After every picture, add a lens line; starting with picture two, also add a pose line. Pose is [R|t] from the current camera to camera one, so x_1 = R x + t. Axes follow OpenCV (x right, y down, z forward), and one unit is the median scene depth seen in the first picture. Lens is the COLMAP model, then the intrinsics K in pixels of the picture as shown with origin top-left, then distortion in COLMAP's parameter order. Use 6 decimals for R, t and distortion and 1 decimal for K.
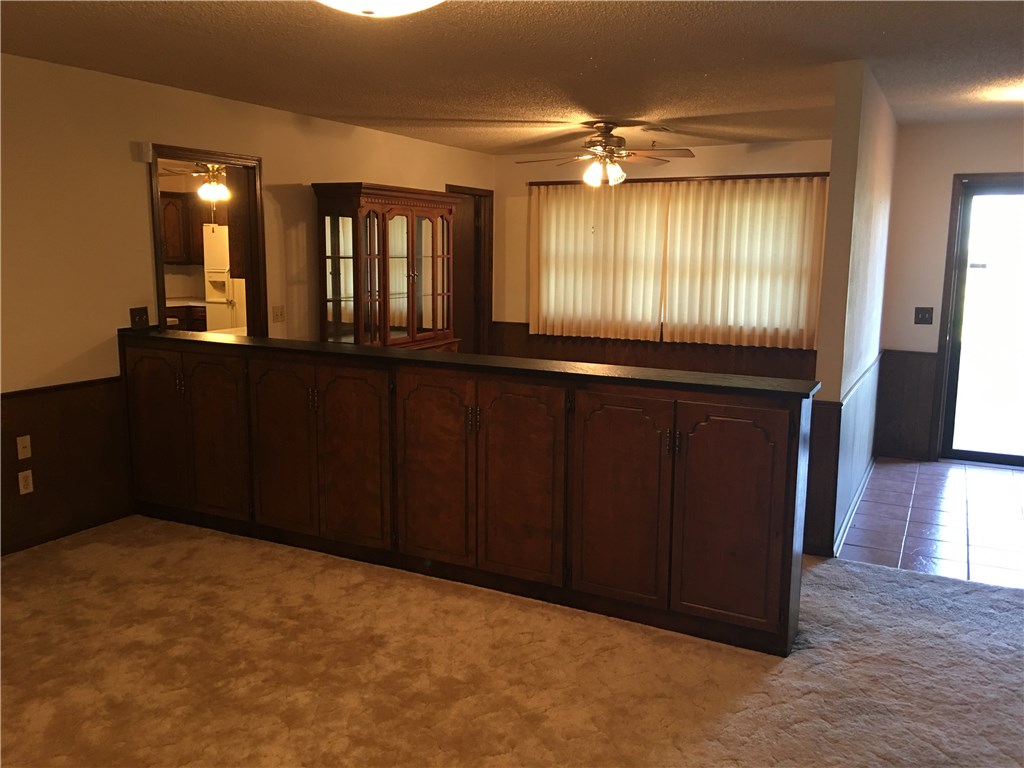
lens RADIAL K [[858.1, 0, 512.0], [0, 858.1, 383.9], [0, 0, 1]] dist [0.054303, -0.011431]
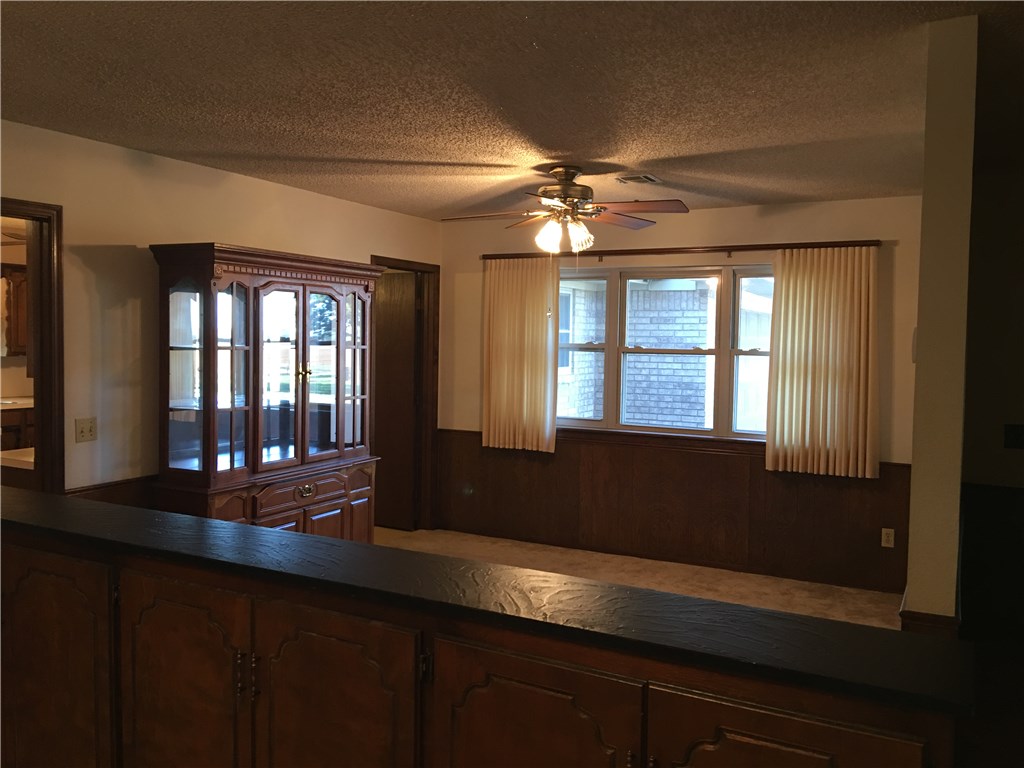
lens RADIAL K [[858.1, 0, 512.6], [0, 858.1, 382.2], [0, 0, 1]] dist [0.054303, -0.011431]
pose [[0.999970, 0.007011, -0.003206, 0.067180], [-0.007305, 0.994600, -0.103527, -0.047466], [0.002463, 0.103547, 0.994621, 0.297520]]
